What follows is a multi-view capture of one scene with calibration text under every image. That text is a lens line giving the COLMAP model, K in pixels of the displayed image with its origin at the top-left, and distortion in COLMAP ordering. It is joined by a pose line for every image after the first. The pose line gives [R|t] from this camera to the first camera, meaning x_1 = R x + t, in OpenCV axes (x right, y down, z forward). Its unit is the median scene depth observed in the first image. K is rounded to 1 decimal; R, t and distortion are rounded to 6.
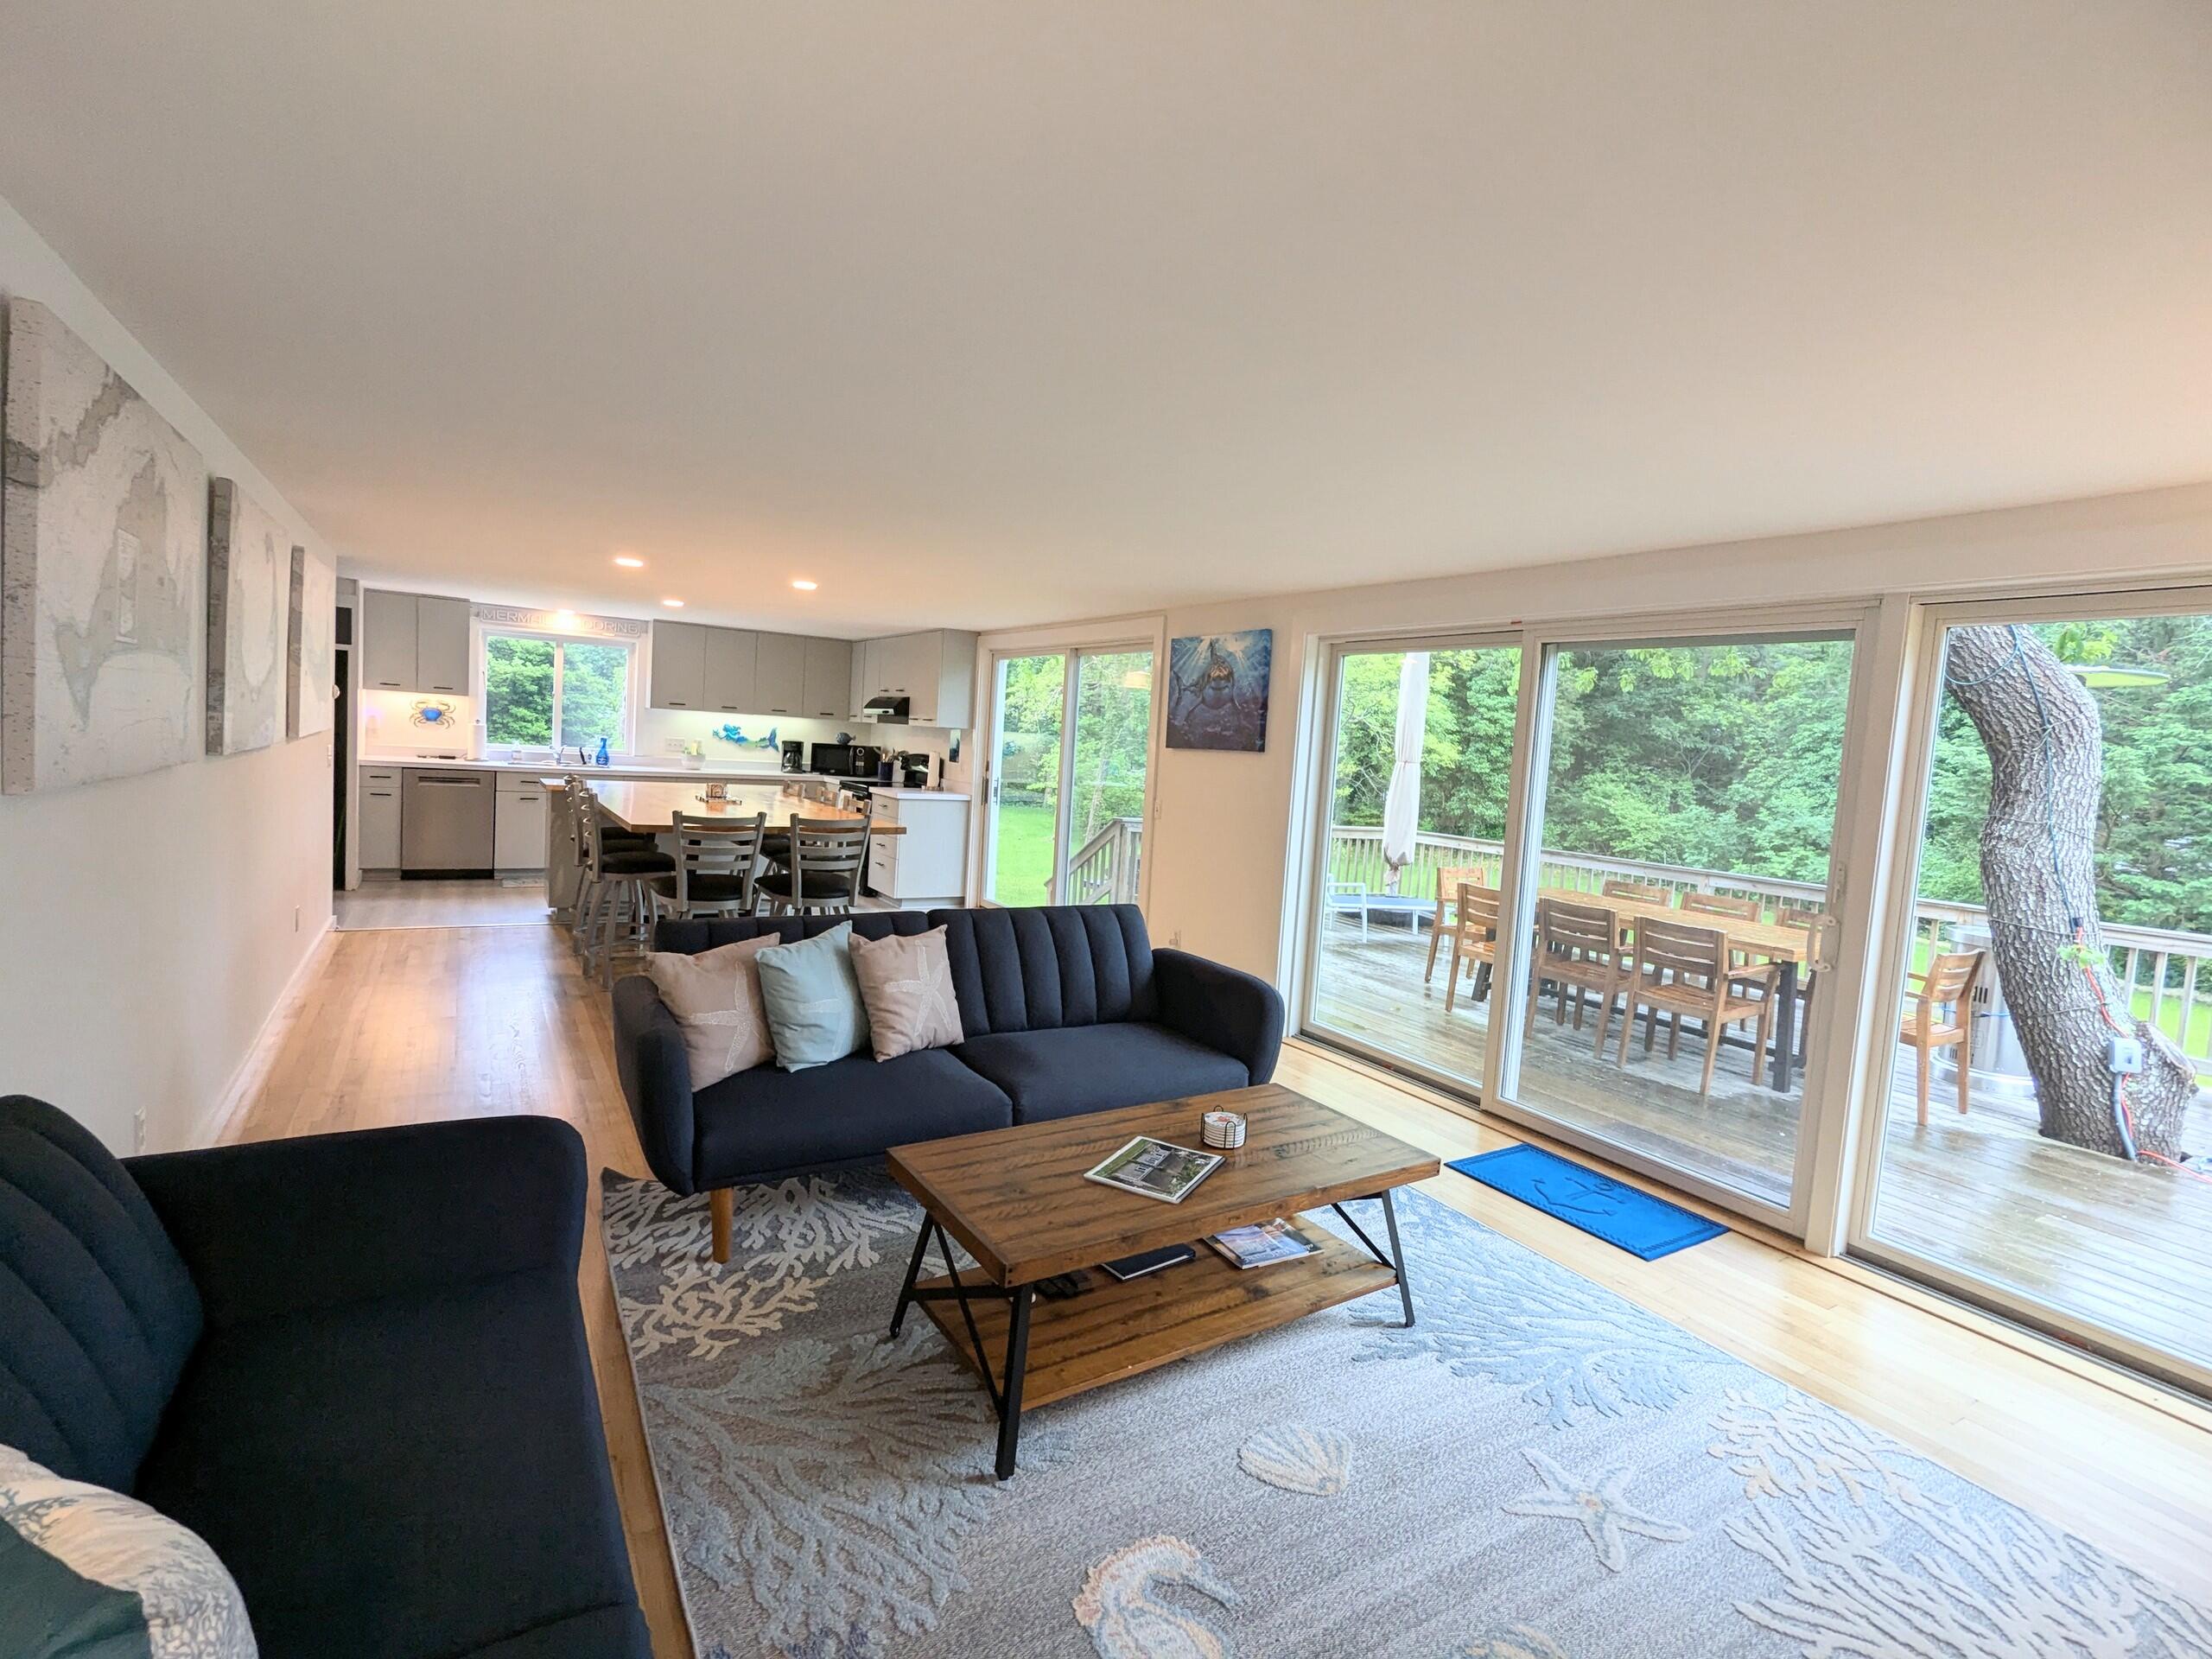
lens RADIAL K [[1047.9, 0, 1107.2], [0, 1047.9, 821.0], [0, 0, 1]] dist [-0.004929, 0.004112]
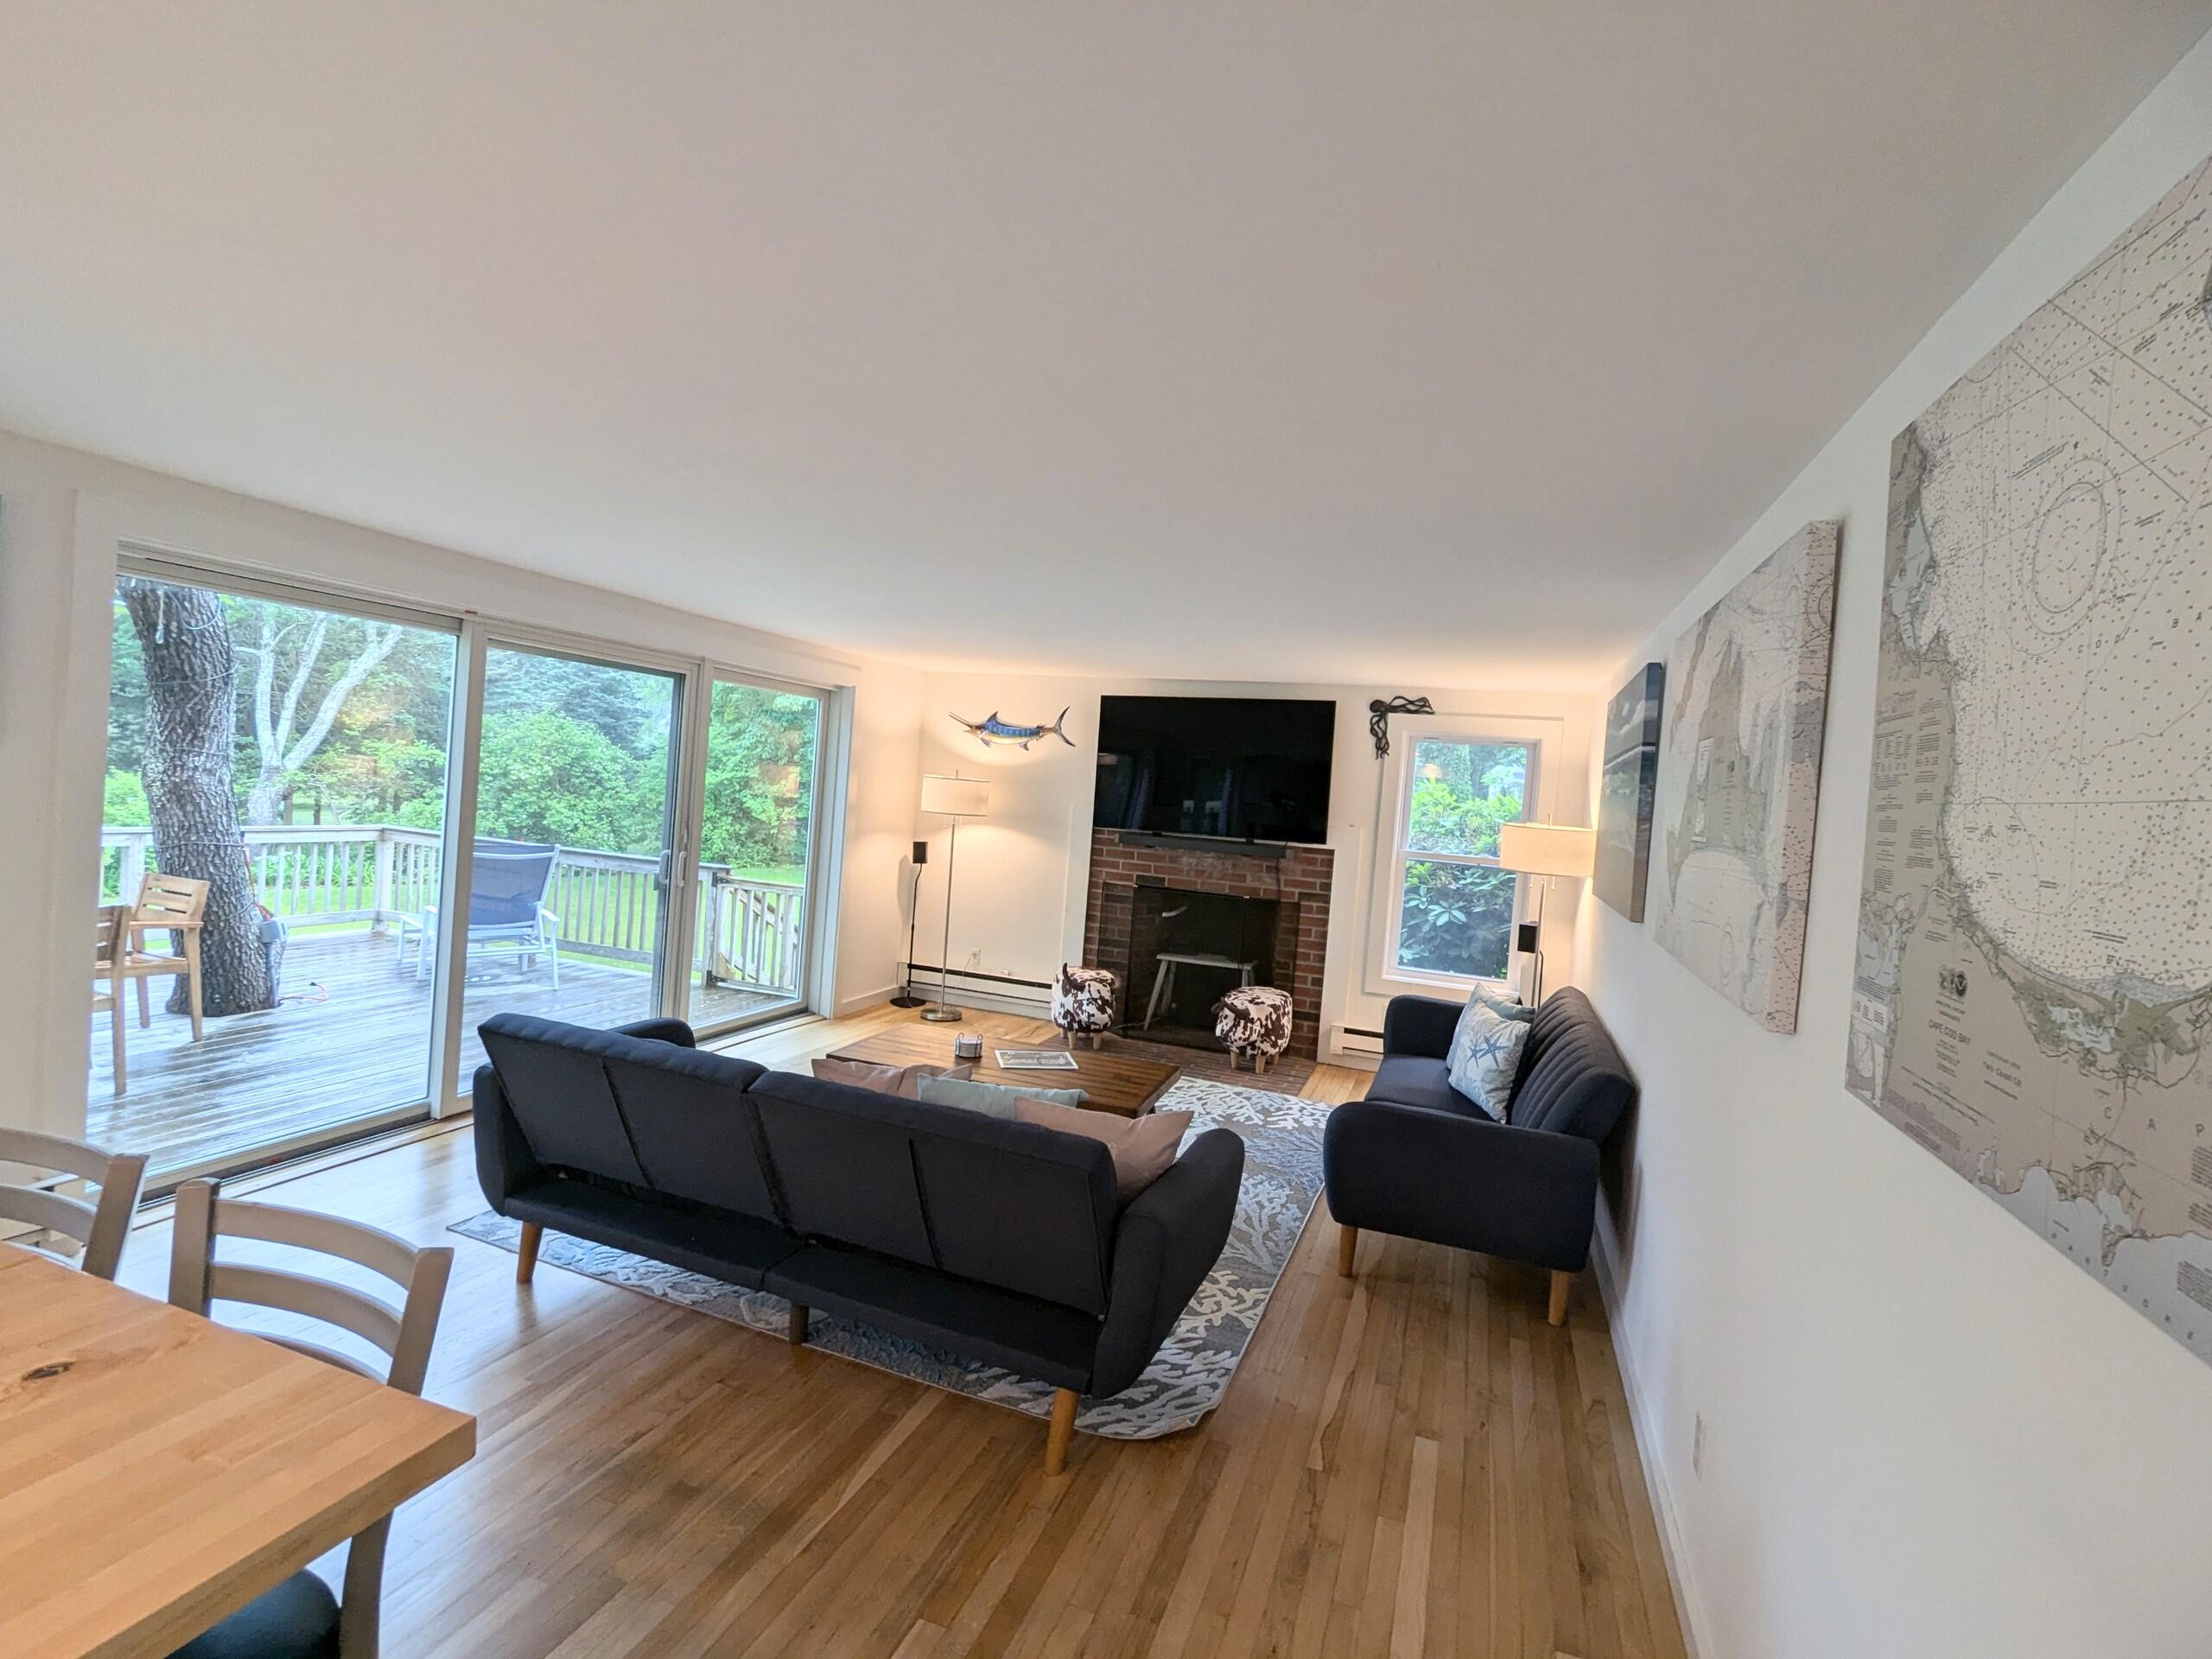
lens RADIAL K [[1047.9, 0, 1106.0], [0, 1047.9, 816.0], [0, 0, 1]] dist [-0.004929, 0.004112]
pose [[-0.617704, -0.134056, 0.774900, -0.319580], [-0.058273, 0.990457, 0.124896, -0.067855], [-0.784248, 0.031993, -0.619622, 0.489959]]
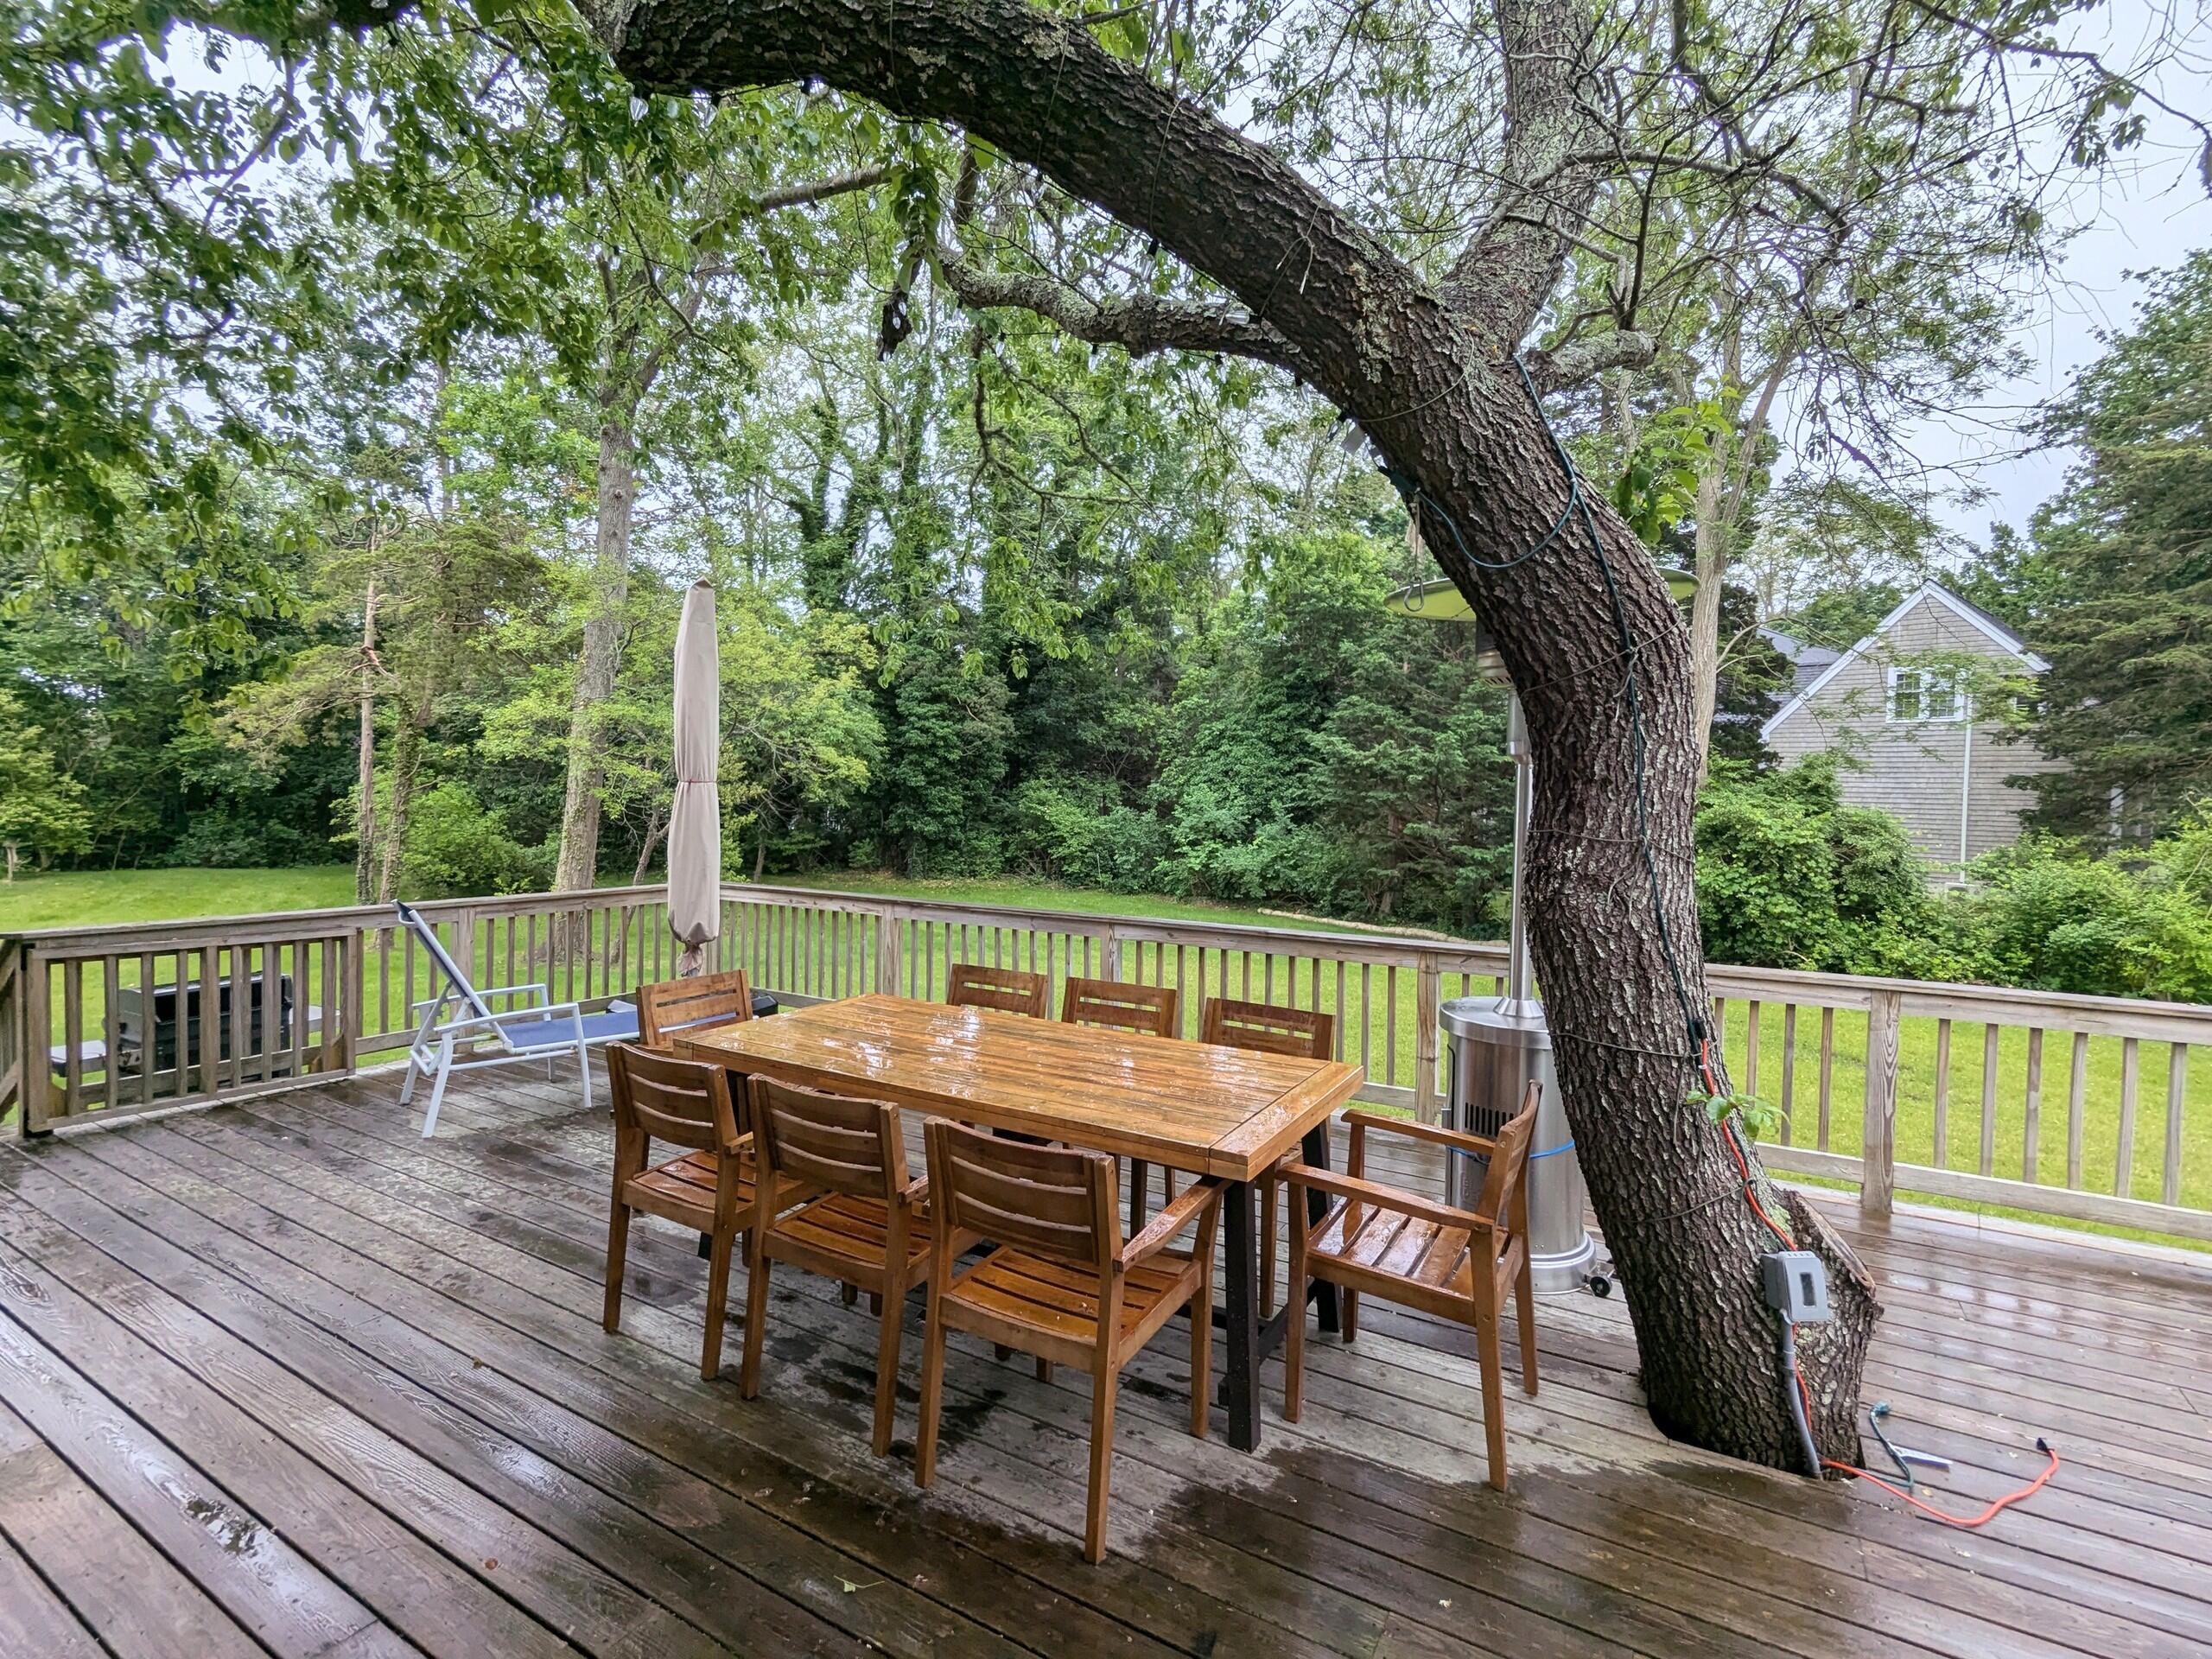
lens RADIAL K [[1047.9, 0, 1106.5], [0, 1047.9, 823.6], [0, 0, 1]] dist [-0.004929, 0.004112]
pose [[0.879634, -0.072592, 0.470078, 0.221548], [0.079464, 0.996824, 0.005237, -0.015223], [-0.468965, 0.032748, 0.882609, 0.344845]]
